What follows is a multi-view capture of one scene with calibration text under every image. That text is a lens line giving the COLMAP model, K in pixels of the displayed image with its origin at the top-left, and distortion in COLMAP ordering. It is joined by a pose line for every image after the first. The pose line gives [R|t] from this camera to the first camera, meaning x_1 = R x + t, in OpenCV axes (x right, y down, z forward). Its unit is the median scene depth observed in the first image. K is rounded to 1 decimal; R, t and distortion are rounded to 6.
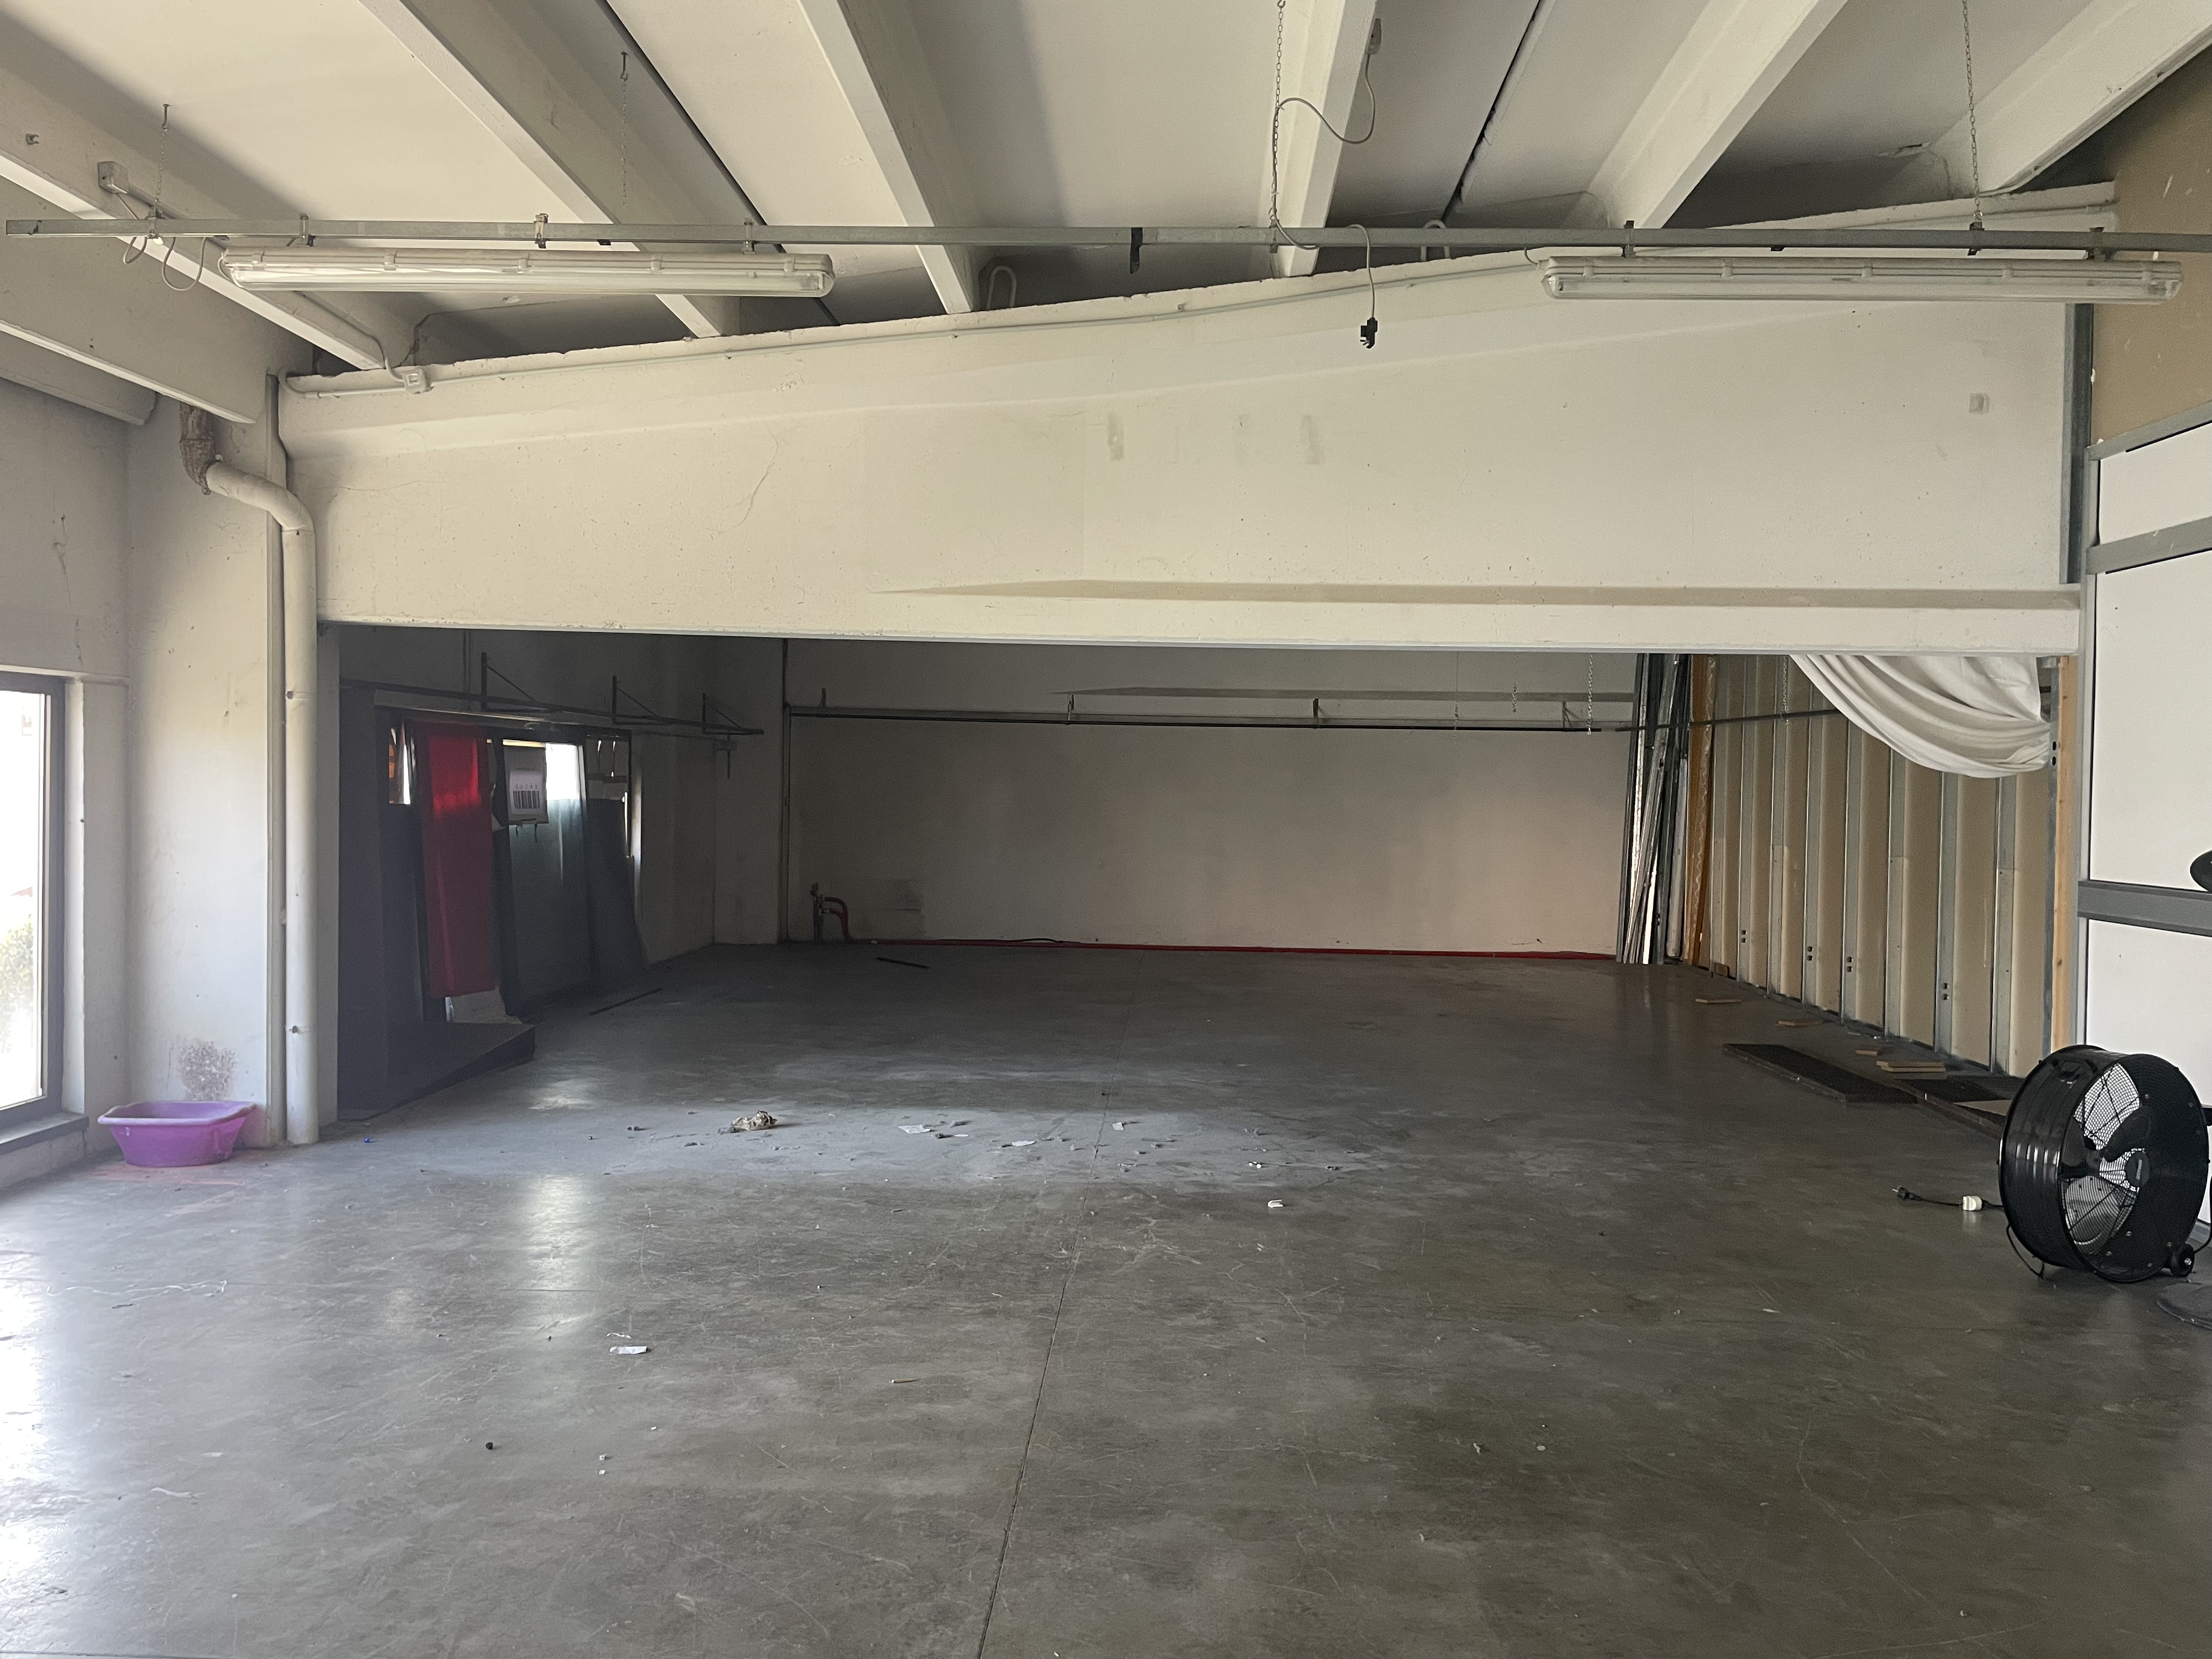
lens RADIAL K [[1646.2, 0, 1106.0], [0, 1646.2, 829.5], [0, 0, 1]] dist [0.097490, -0.122306]
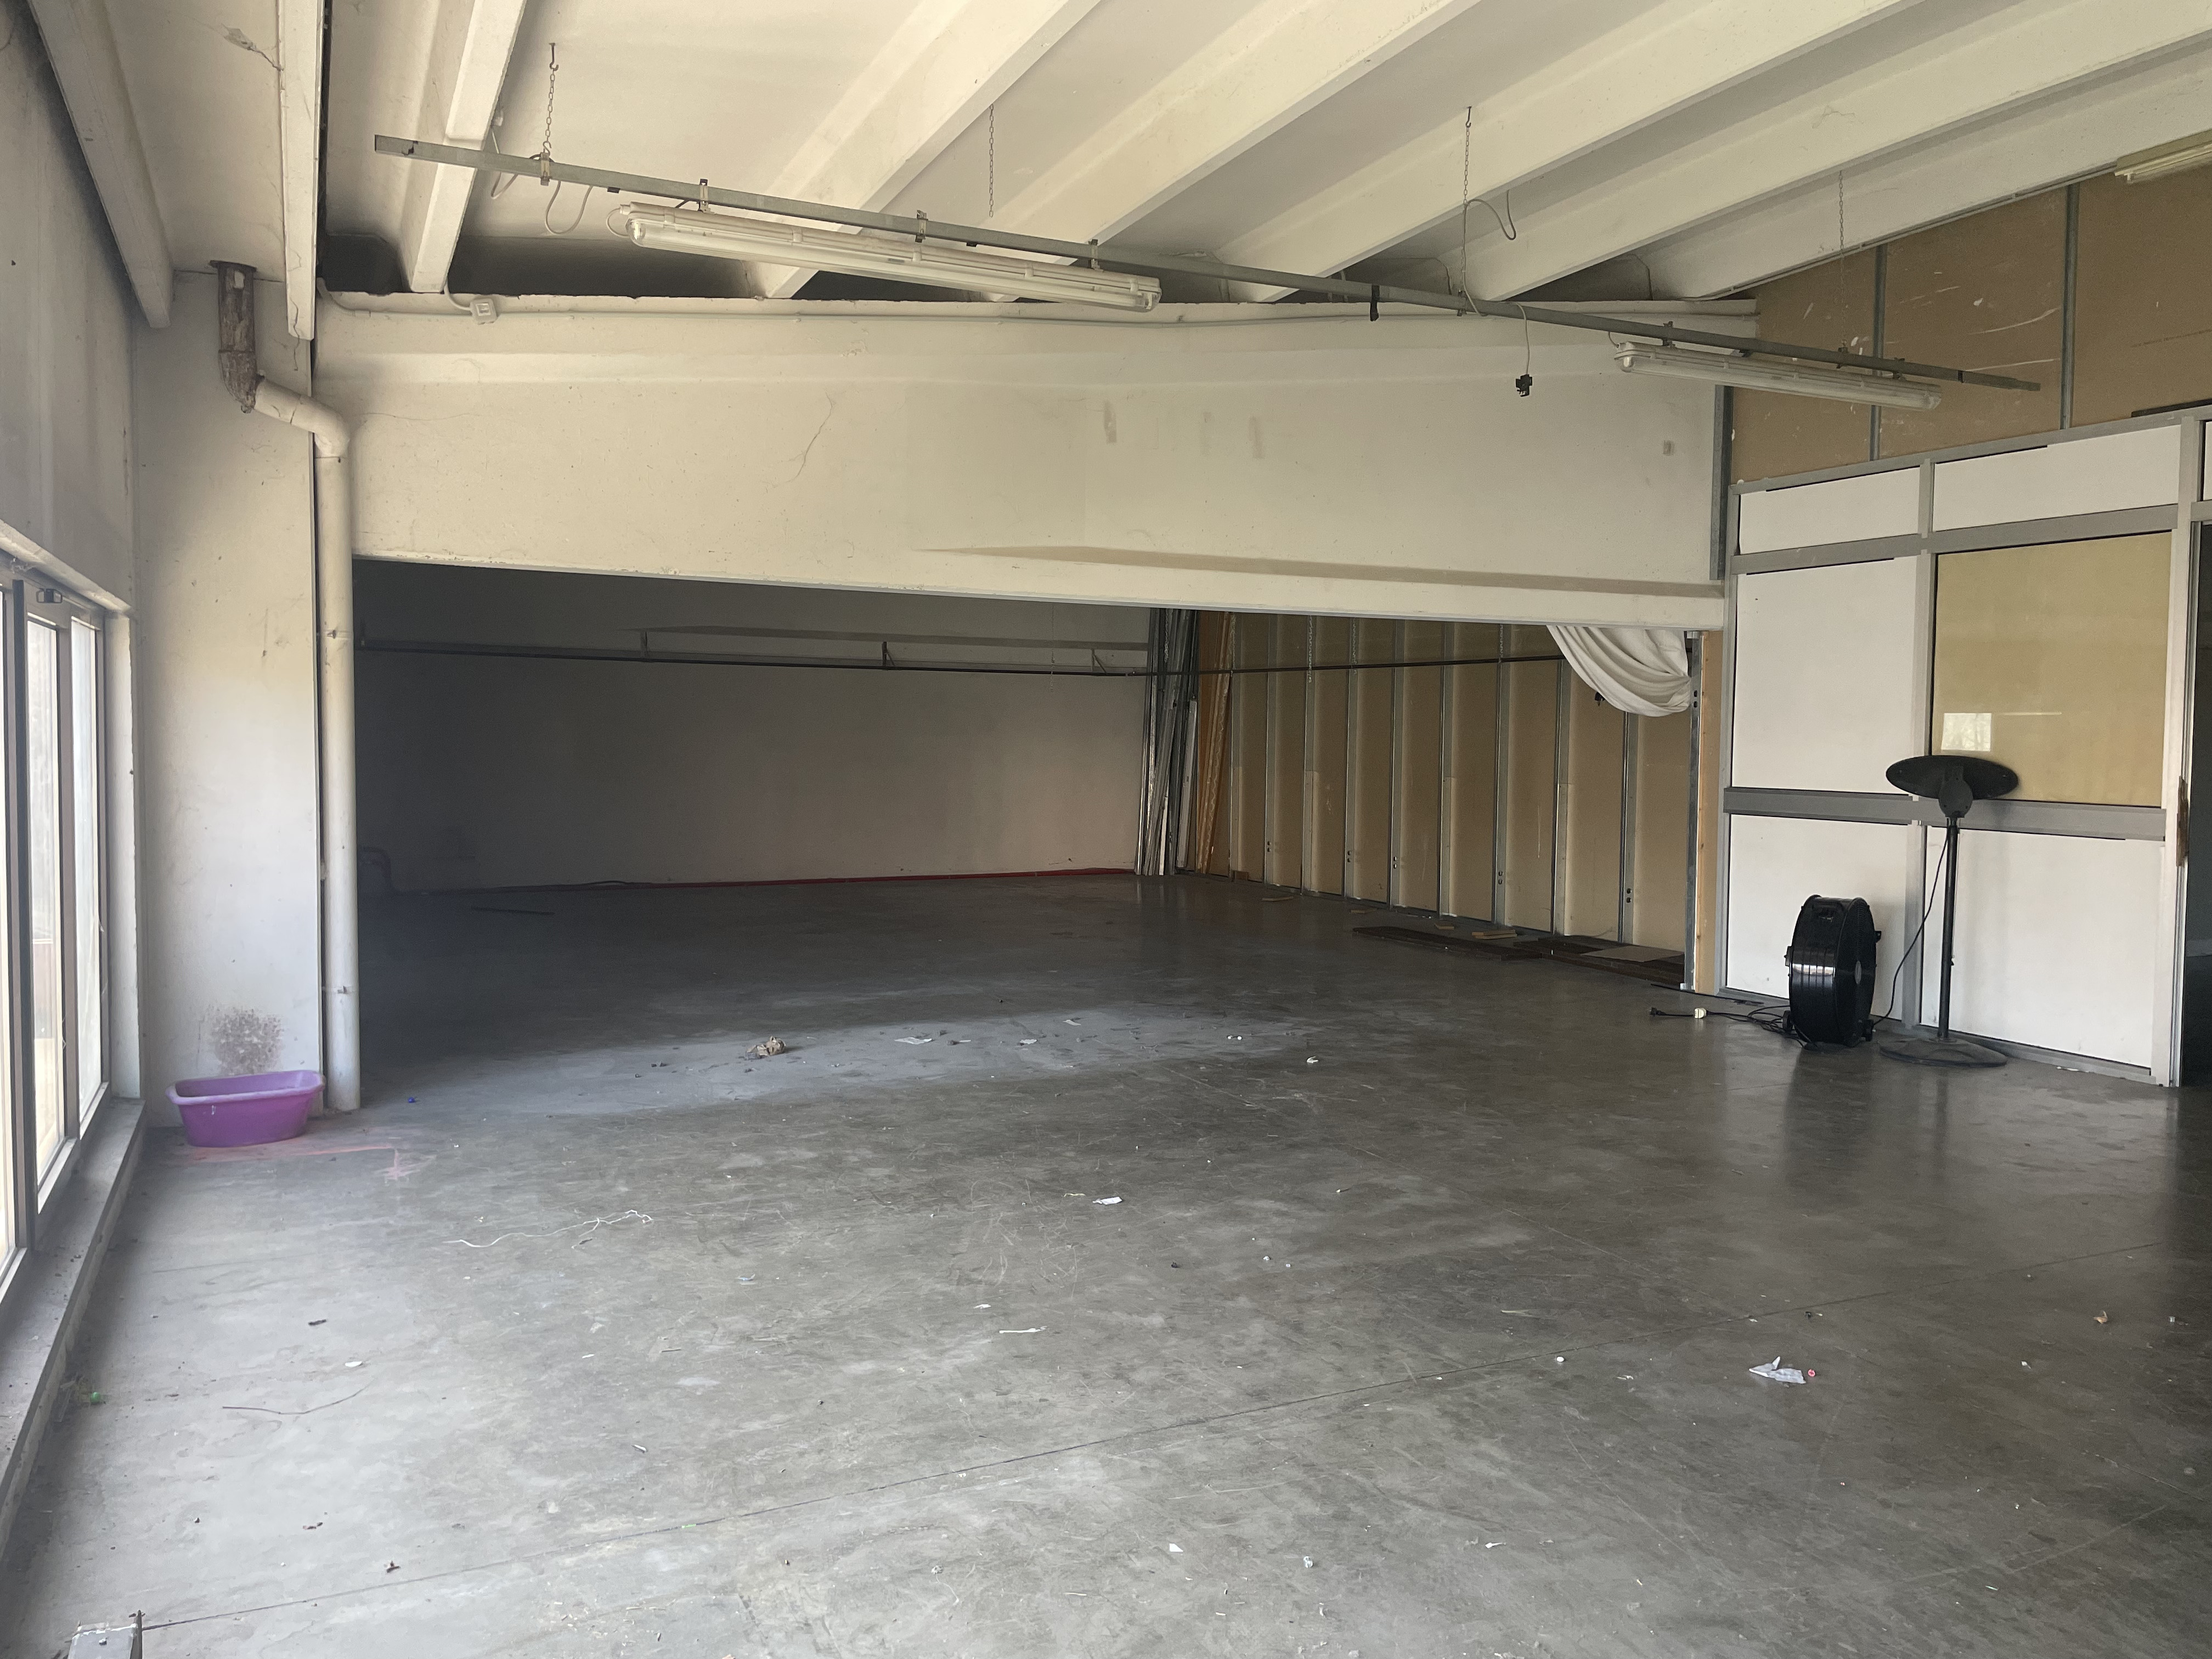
lens RADIAL K [[1646.2, 0, 1106.0], [0, 1646.2, 829.5], [0, 0, 1]] dist [0.097490, -0.122306]
pose [[0.890066, -0.034759, 0.454505, -0.535213], [0.017058, 0.998930, 0.042990, -0.004164], [-0.455513, -0.030511, 0.889706, -0.032305]]
